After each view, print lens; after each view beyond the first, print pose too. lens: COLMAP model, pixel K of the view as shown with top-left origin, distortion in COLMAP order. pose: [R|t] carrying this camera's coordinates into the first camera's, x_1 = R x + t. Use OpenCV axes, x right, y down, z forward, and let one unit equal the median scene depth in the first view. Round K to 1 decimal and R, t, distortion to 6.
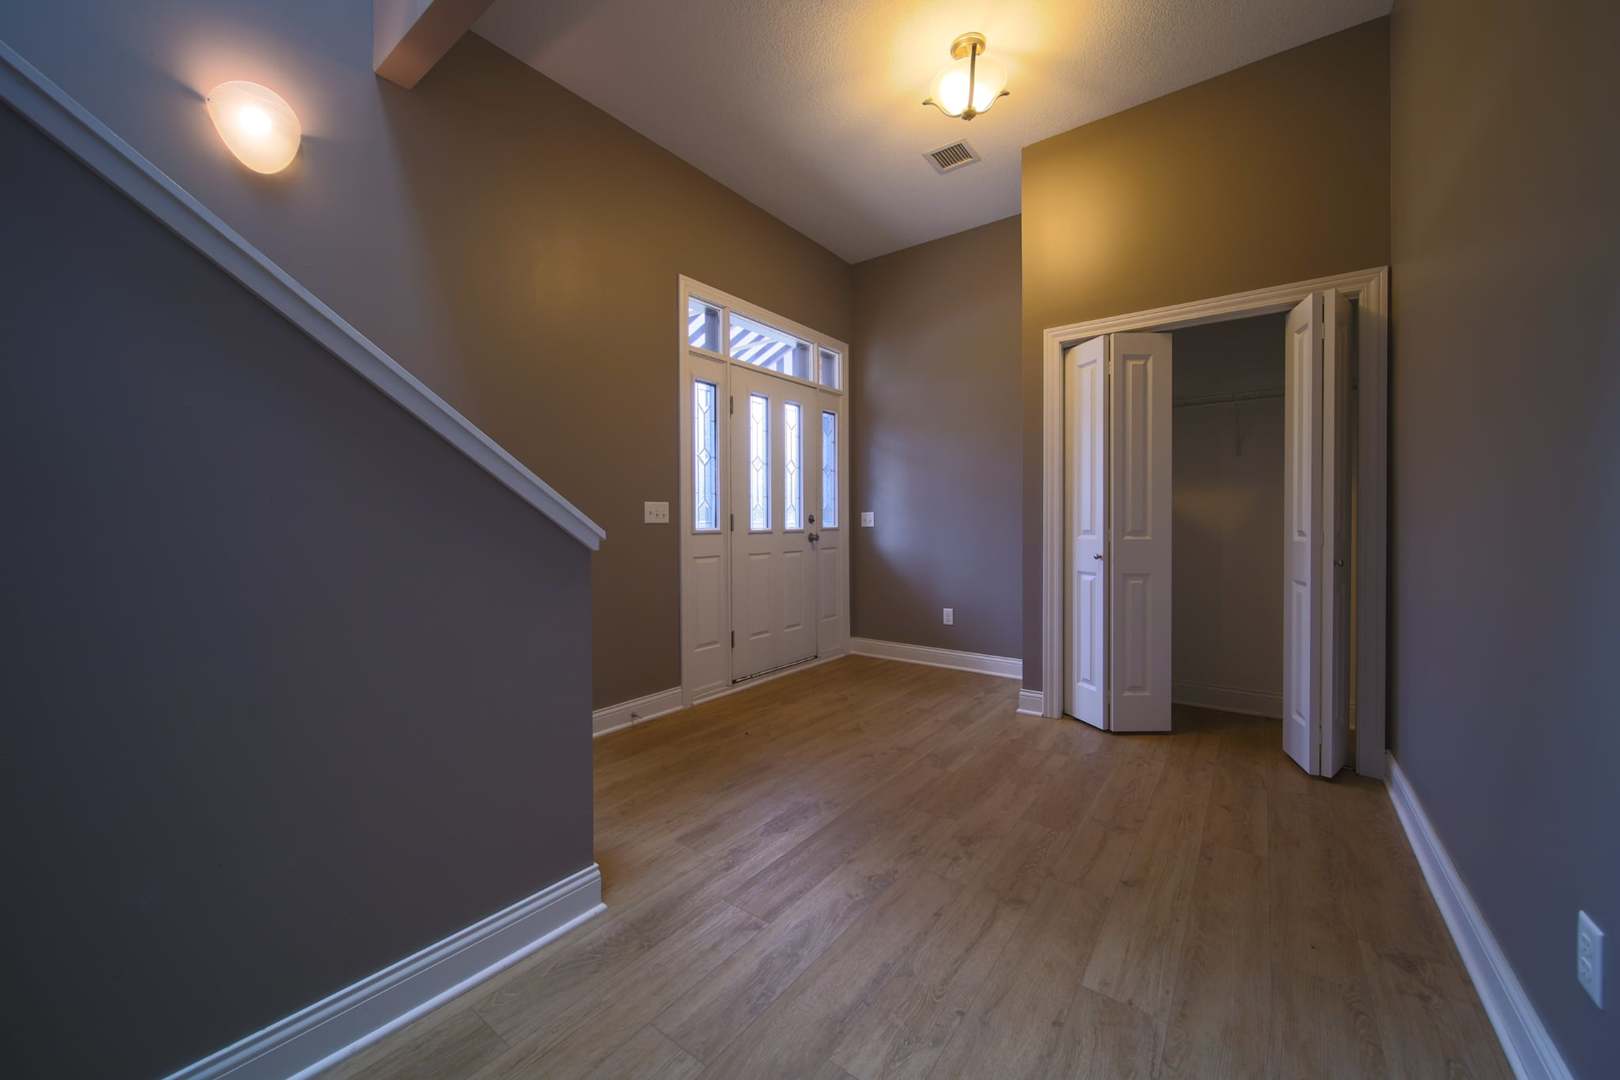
lens RADIAL K [[601.6, 0, 811.2], [0, 601.6, 530.5], [0, 0, 1]] dist [-0.001976, -0.000930]
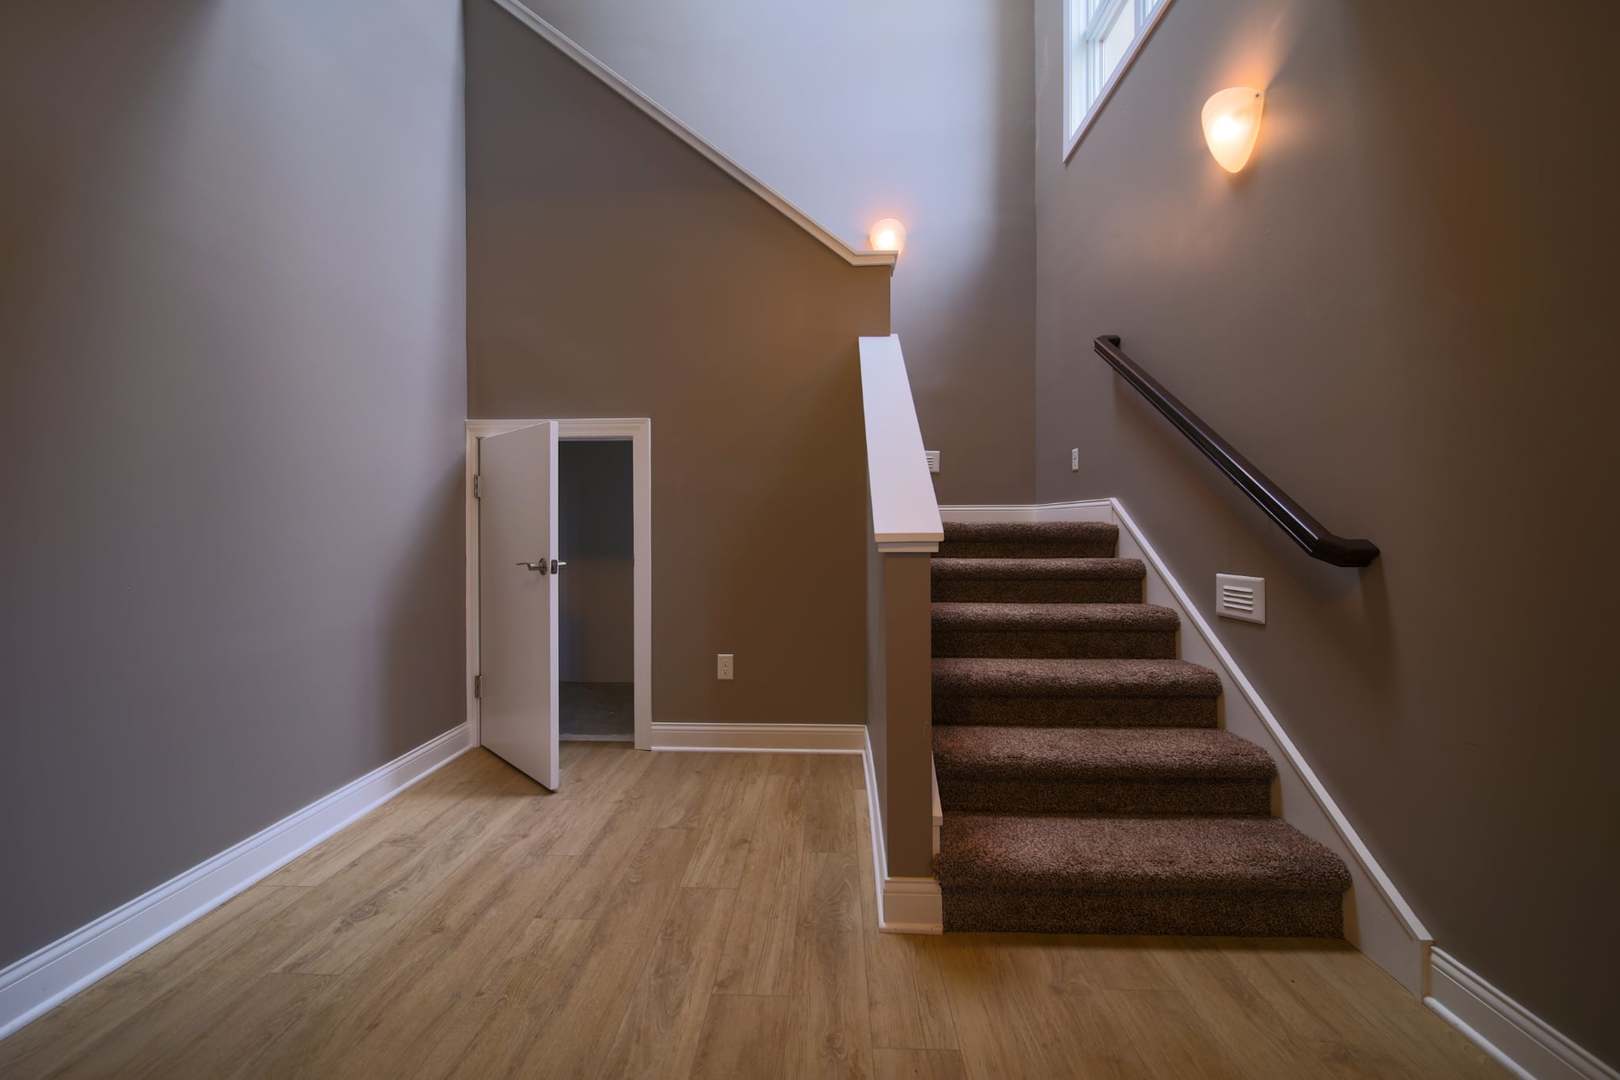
lens RADIAL K [[601.6, 0, 811.2], [0, 601.6, 530.5], [0, 0, 1]] dist [-0.001976, -0.000930]
pose [[-0.822933, 0.011572, -0.568021, 0.321124], [-0.001578, 0.999742, 0.022654, -0.026268], [0.568137, 0.019540, -0.822702, 1.944777]]
